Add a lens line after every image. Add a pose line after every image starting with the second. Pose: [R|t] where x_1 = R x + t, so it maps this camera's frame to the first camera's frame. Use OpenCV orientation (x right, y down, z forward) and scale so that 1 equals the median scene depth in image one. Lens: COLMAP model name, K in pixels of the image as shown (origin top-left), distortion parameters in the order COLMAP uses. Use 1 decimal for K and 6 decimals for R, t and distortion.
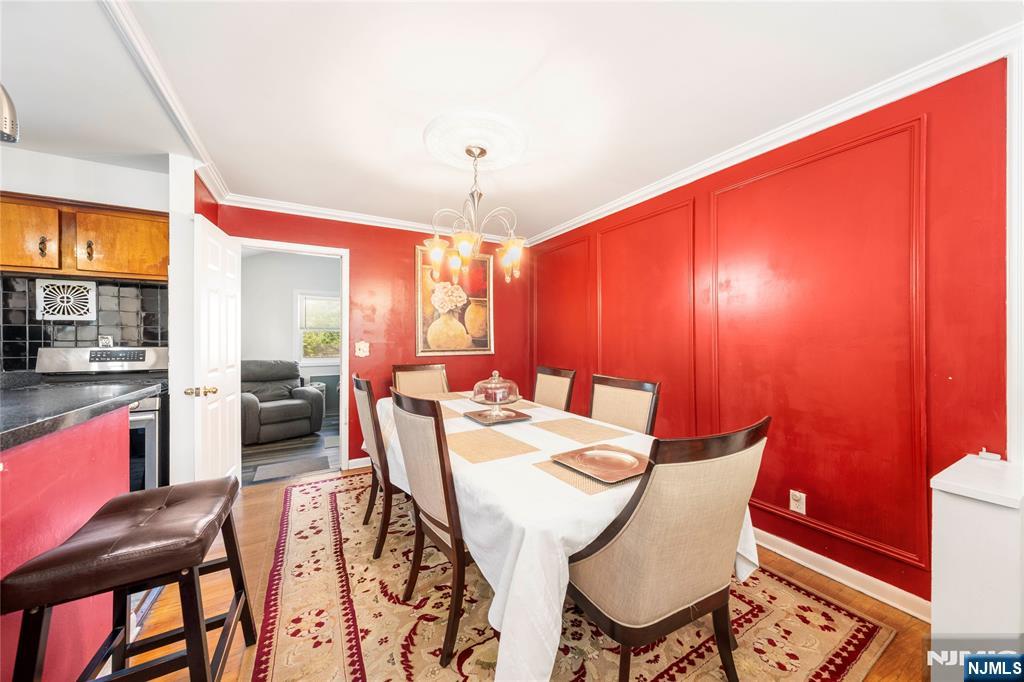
lens RADIAL K [[361.3, 0, 513.4], [0, 361.3, 339.3], [0, 0, 1]] dist [-0.000952, -0.000093]
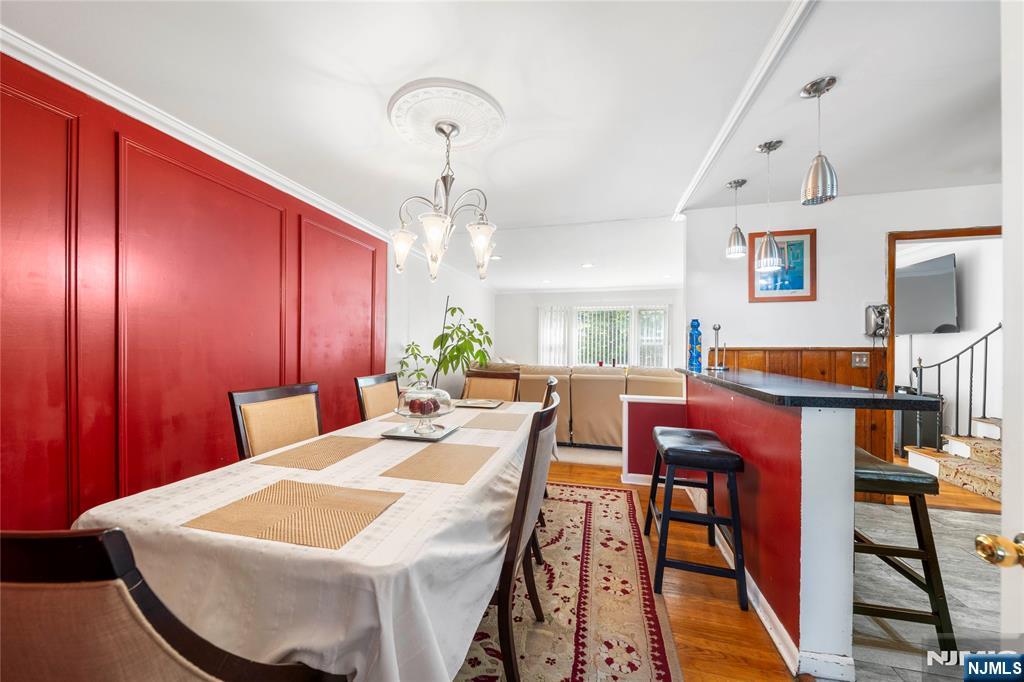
lens RADIAL K [[352.7, 0, 506.3], [0, 352.7, 344.9], [0, 0, 1]] dist [0.000363, 0.000028]
pose [[-0.712648, -0.002848, 0.701516, -0.702032], [-0.002346, 0.999996, 0.001676, -0.000396], [-0.701518, -0.000452, -0.712652, 1.298995]]
